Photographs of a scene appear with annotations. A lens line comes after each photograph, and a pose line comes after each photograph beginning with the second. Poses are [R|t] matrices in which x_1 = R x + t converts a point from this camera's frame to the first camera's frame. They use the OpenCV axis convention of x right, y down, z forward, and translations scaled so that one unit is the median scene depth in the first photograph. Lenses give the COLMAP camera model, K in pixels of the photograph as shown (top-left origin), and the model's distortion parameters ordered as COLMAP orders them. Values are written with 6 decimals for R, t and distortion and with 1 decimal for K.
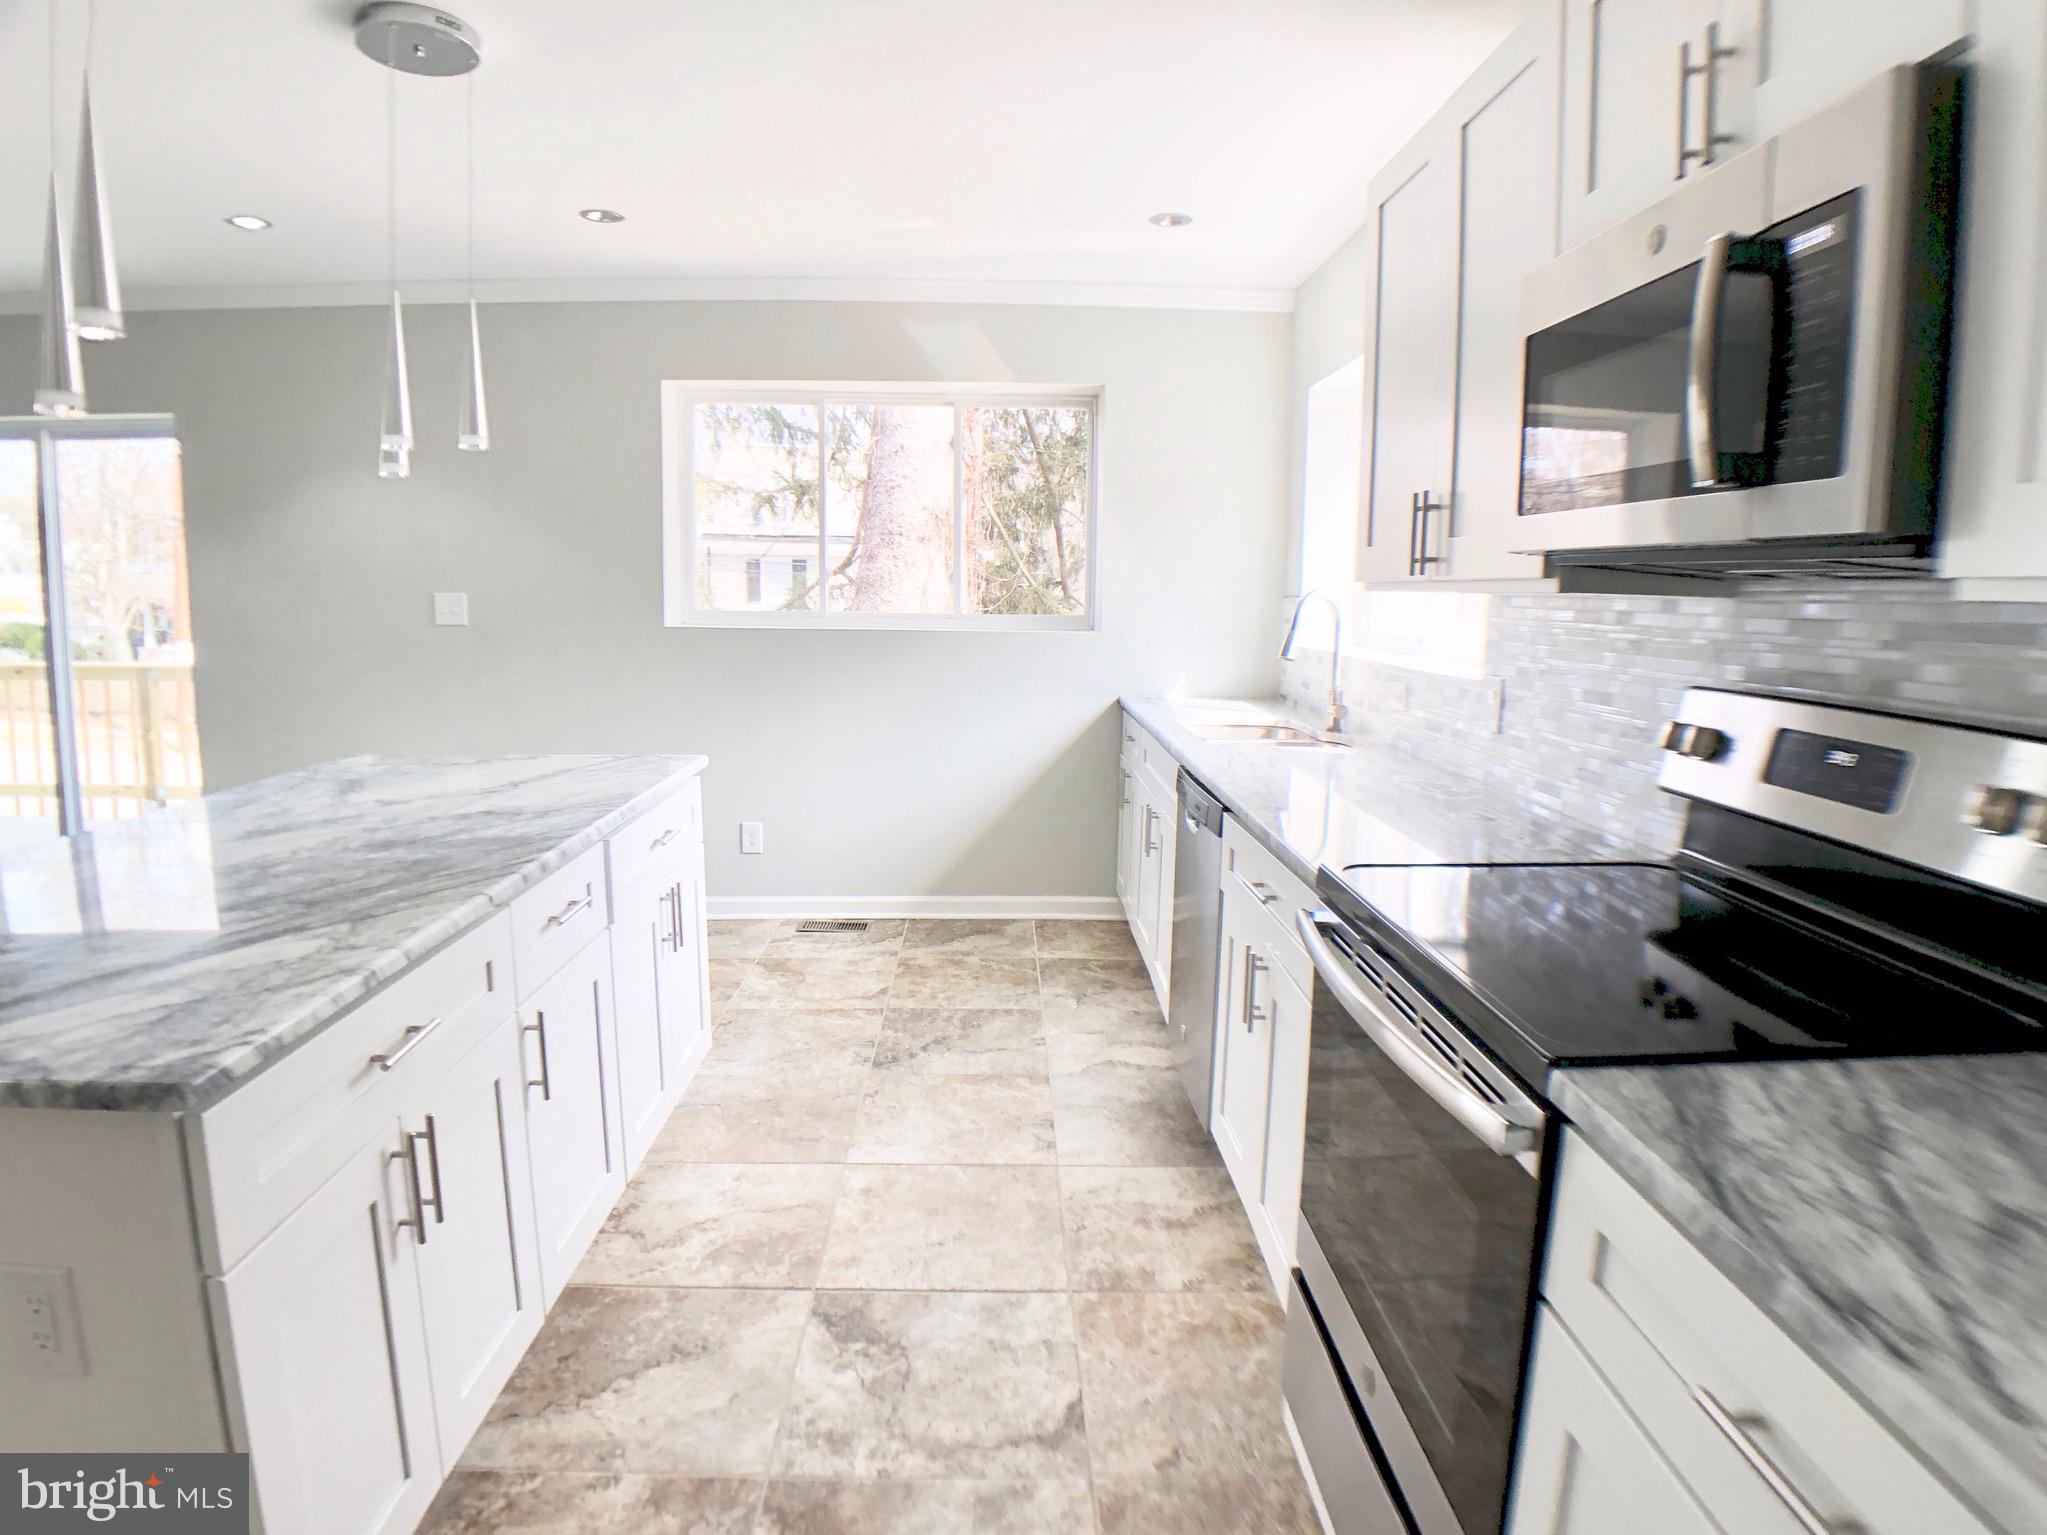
lens RADIAL K [[1183.4, 0, 1050.3], [0, 1183.4, 767.7], [0, 0, 1]] dist [-0.105742, 0.022758]
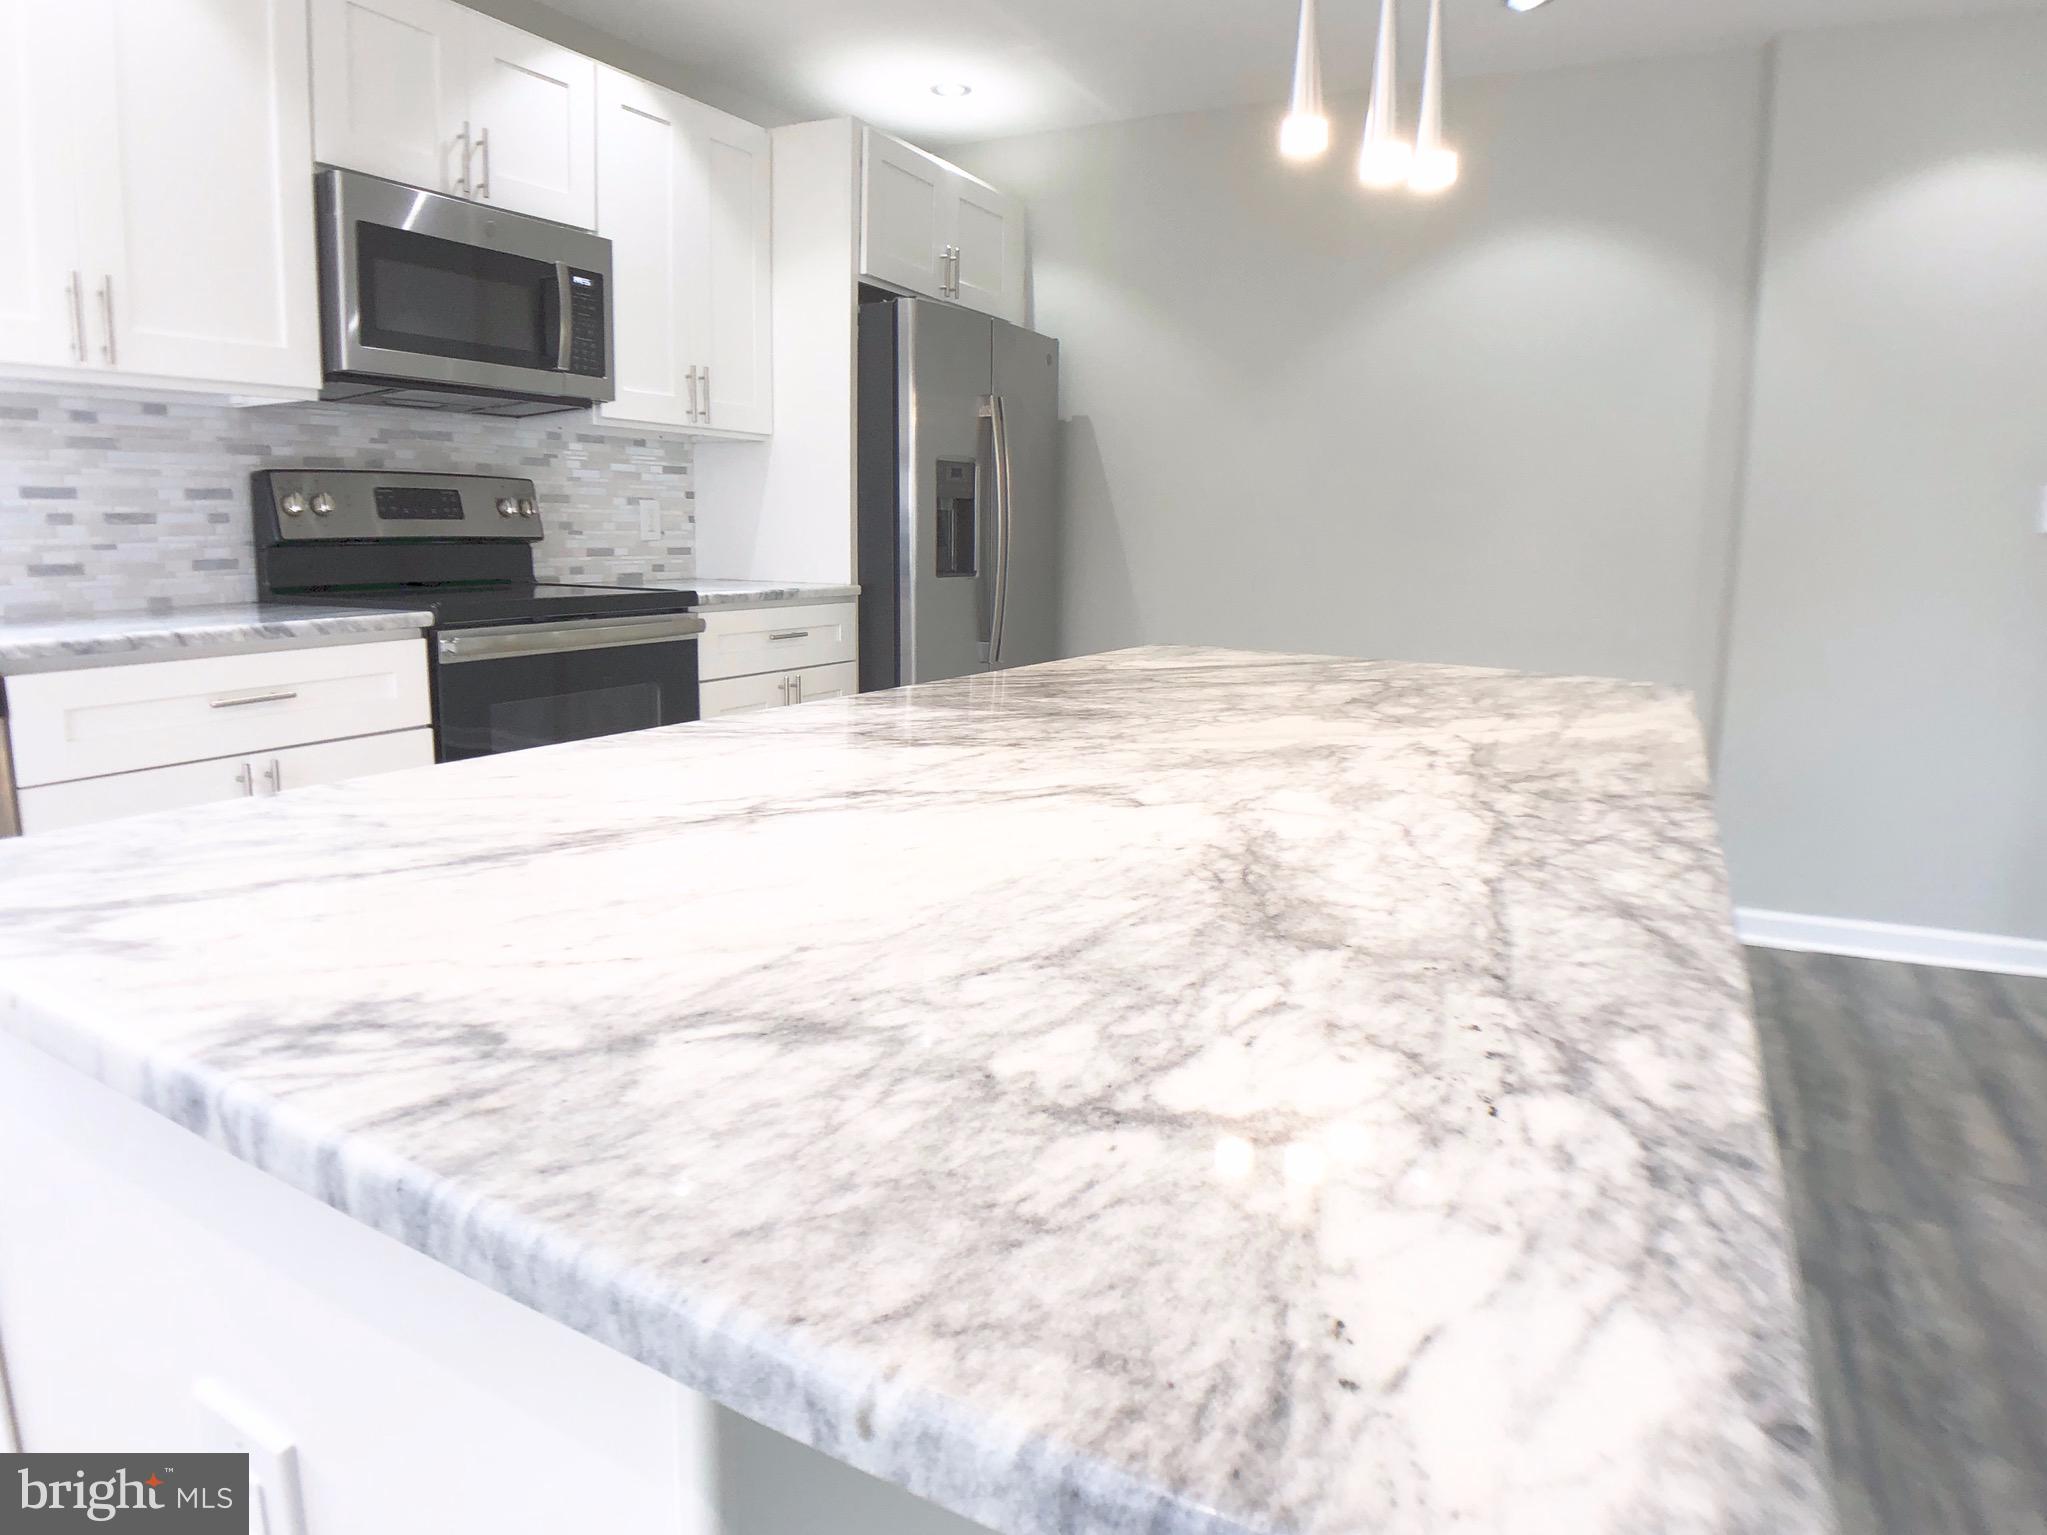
lens RADIAL K [[1183.4, 0, 1050.3], [0, 1183.4, 767.7], [0, 0, 1]] dist [-0.105742, 0.022758]
pose [[-0.872280, -0.126447, 0.472376, -0.487476], [0.038087, 0.945488, 0.323421, -0.066011], [-0.487522, 0.300105, -0.819914, 0.867855]]
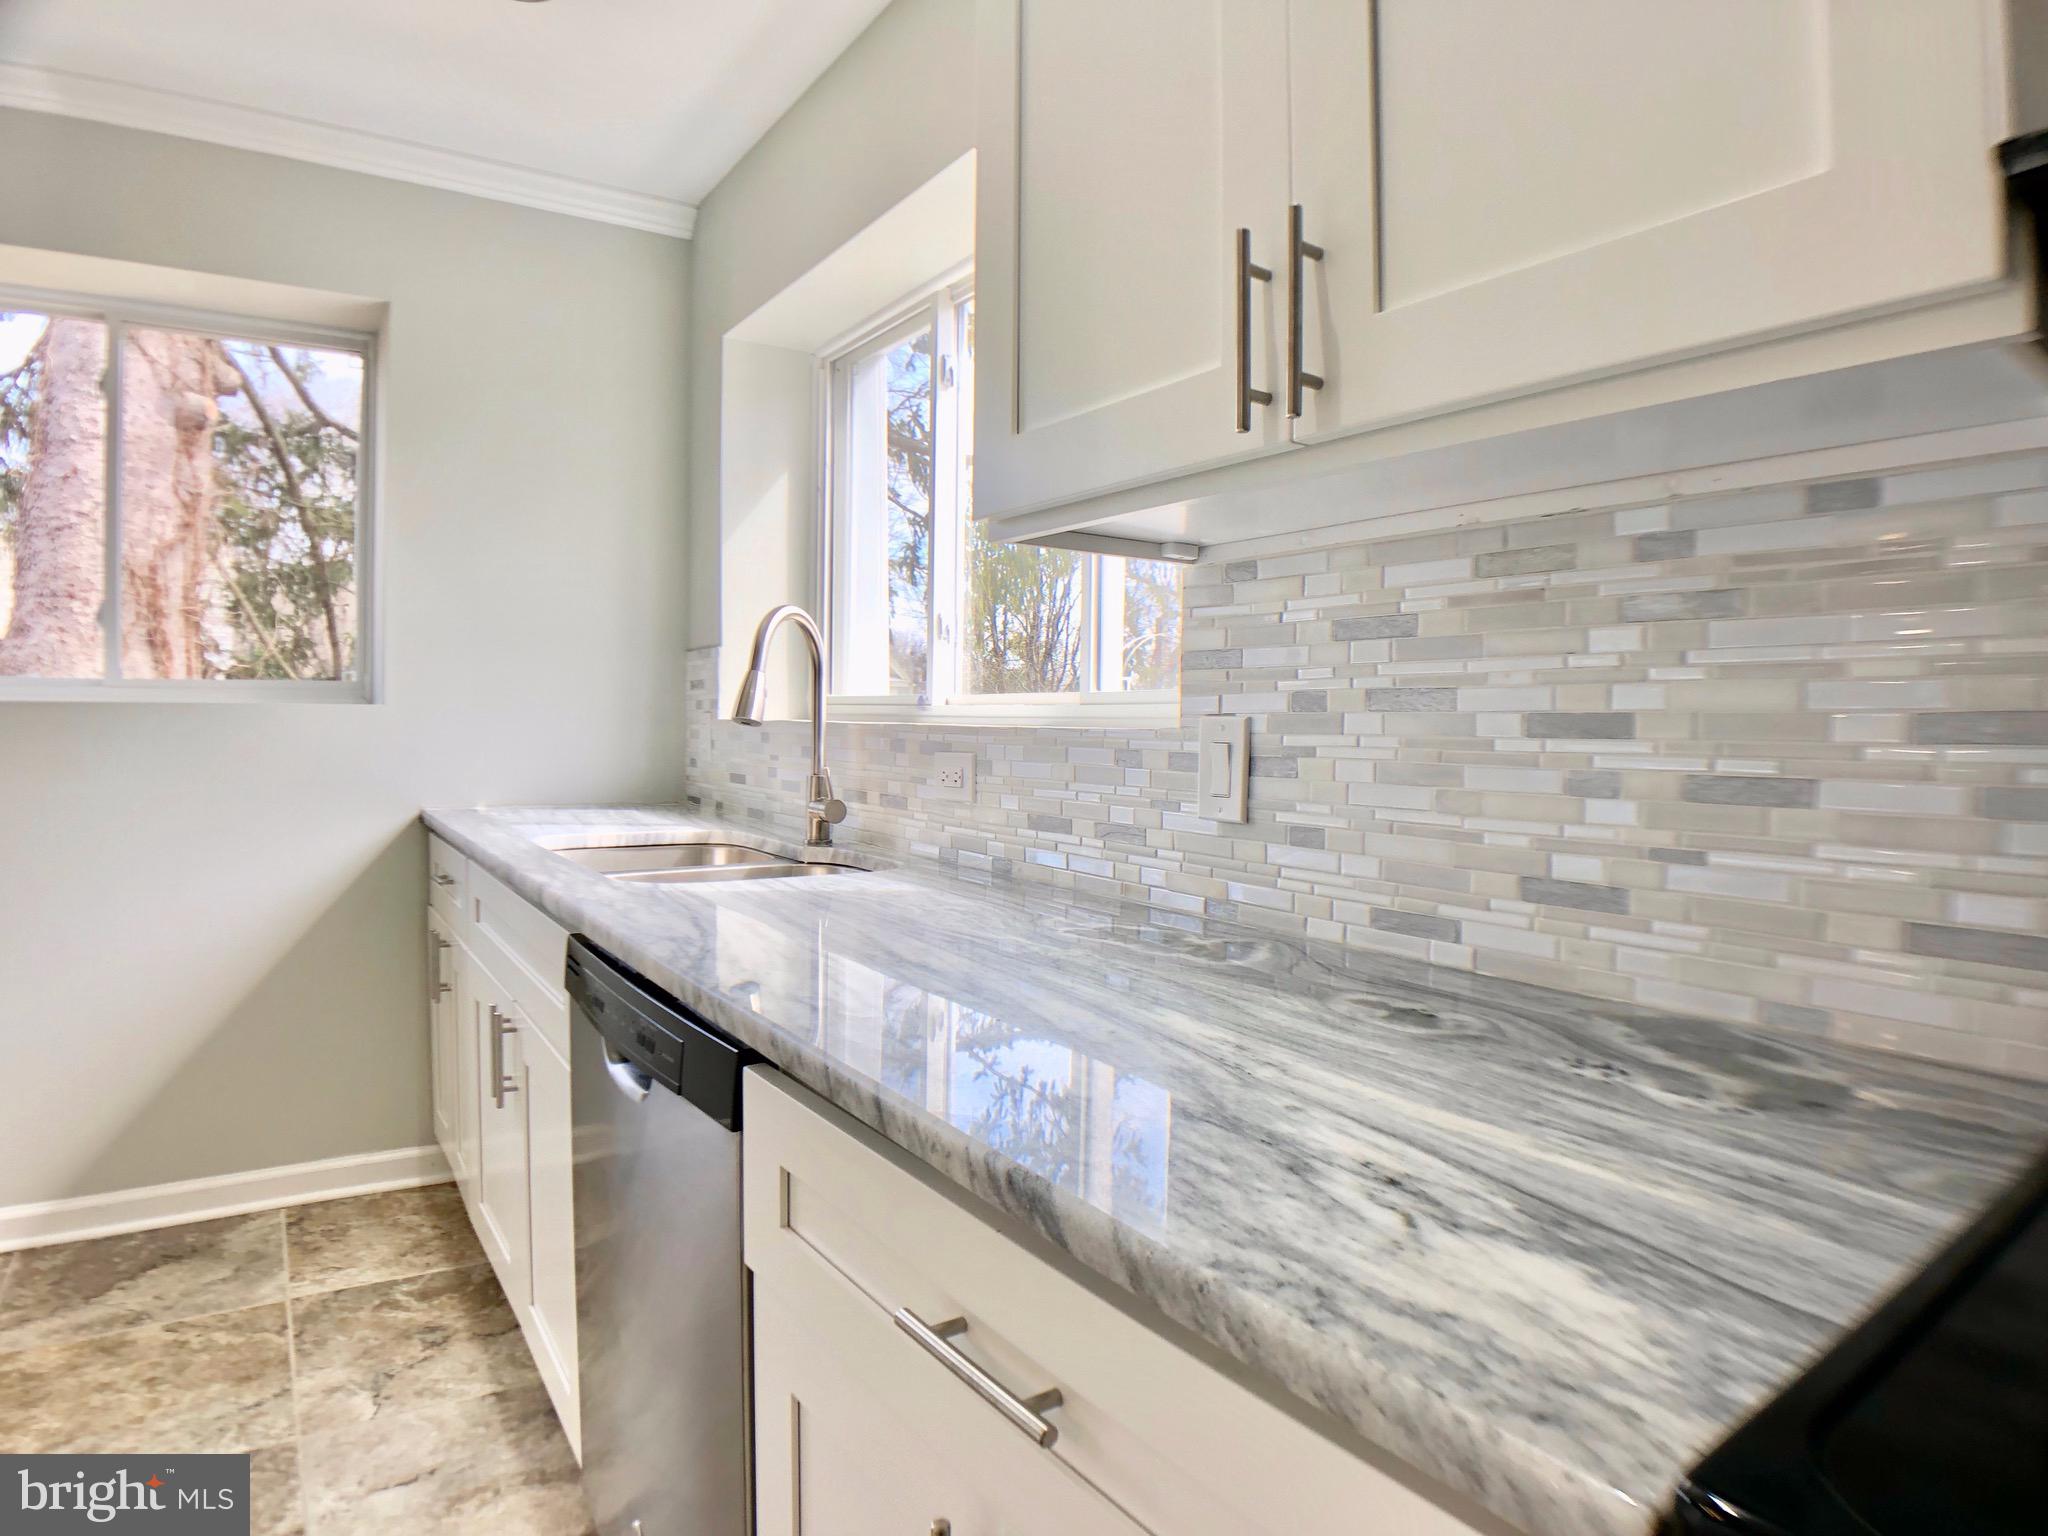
lens RADIAL K [[1184.0, 0, 1050.8], [0, 1184.0, 768.2], [0, 0, 1]] dist [-0.105742, 0.022758]
pose [[0.845935, -0.026747, 0.532616, 0.023271], [0.080040, 0.993796, -0.077218, -0.014206], [-0.527246, 0.107952, 0.842827, 0.432141]]
